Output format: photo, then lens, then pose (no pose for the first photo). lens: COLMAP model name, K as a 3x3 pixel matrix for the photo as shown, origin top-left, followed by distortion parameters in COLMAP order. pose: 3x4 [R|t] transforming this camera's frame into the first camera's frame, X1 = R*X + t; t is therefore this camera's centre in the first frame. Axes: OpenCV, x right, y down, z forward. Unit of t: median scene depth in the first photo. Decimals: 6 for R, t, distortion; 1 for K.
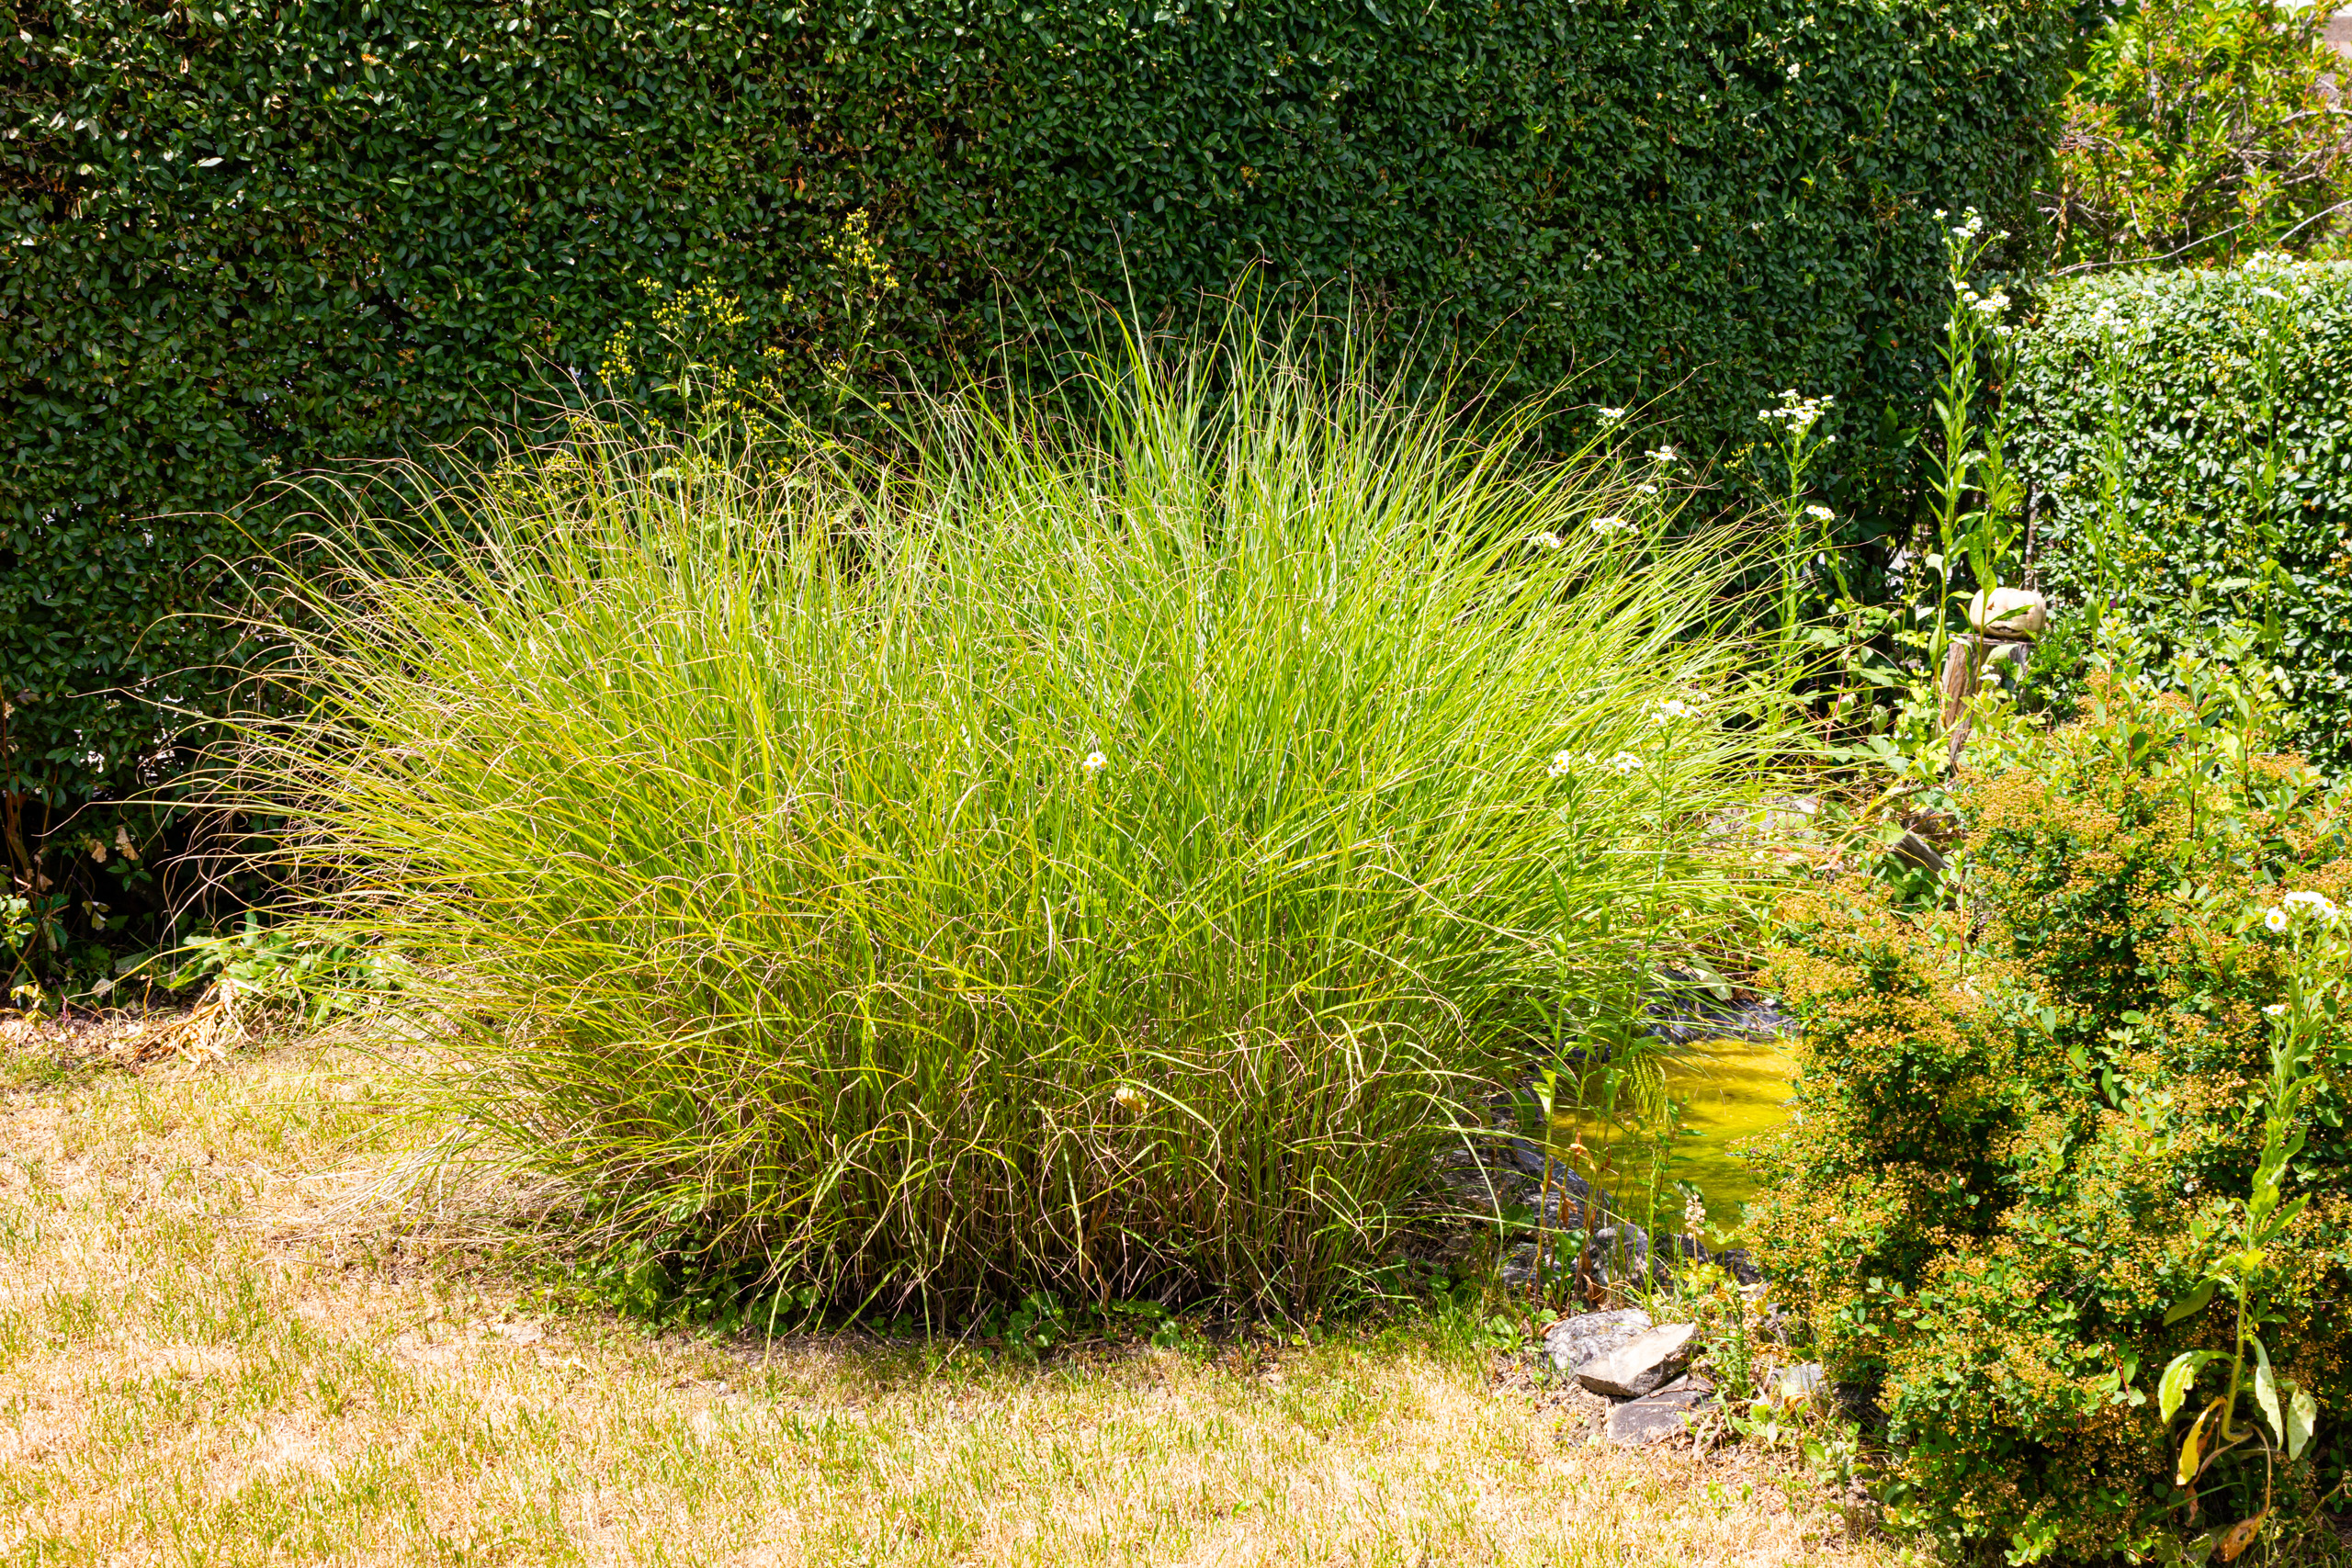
lens RADIAL K [[2129.5, 0, 1171.5], [0, 2129.5, 778.9], [0, 0, 1]] dist [-0.009016, -0.011893]
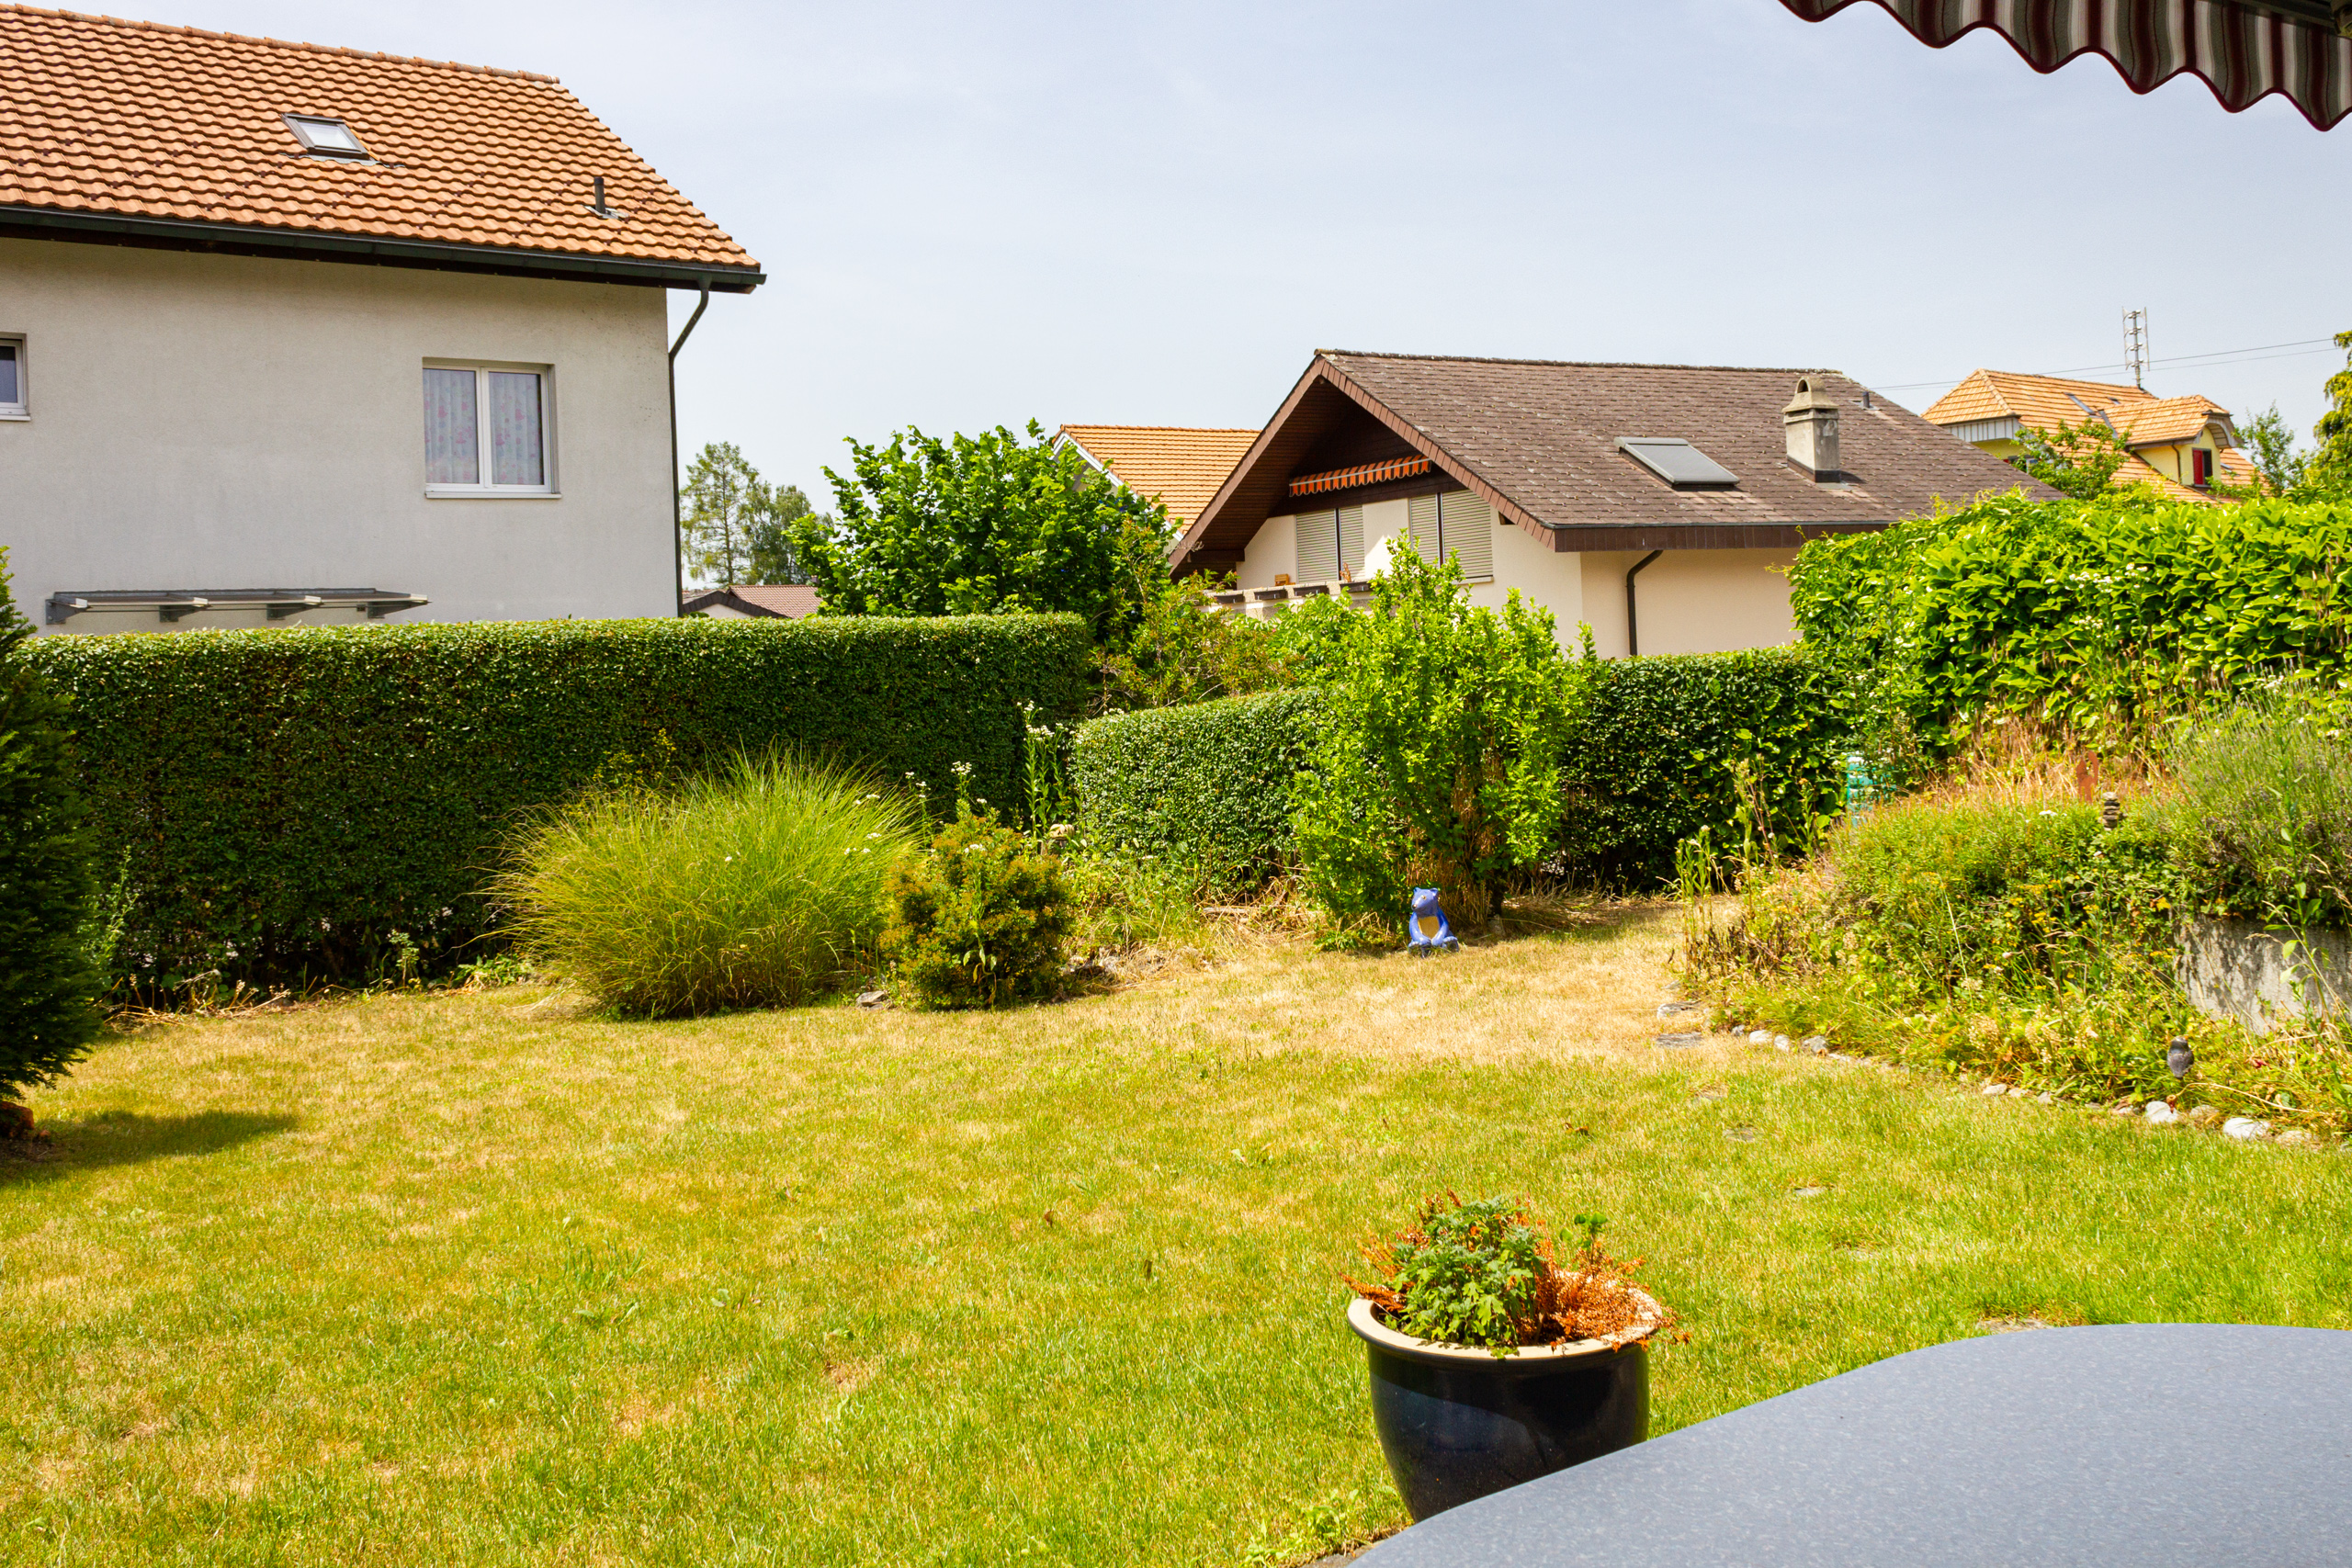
lens RADIAL K [[2443.3, 0, 1175.3], [0, 2443.3, 786.8], [0, 0, 1]] dist [0.003520, 0.000000]
pose [[0.995375, -0.075059, 0.059951, 0.426061], [0.086509, 0.971721, -0.219714, 0.752432], [-0.041764, 0.223884, 0.973721, -2.819107]]
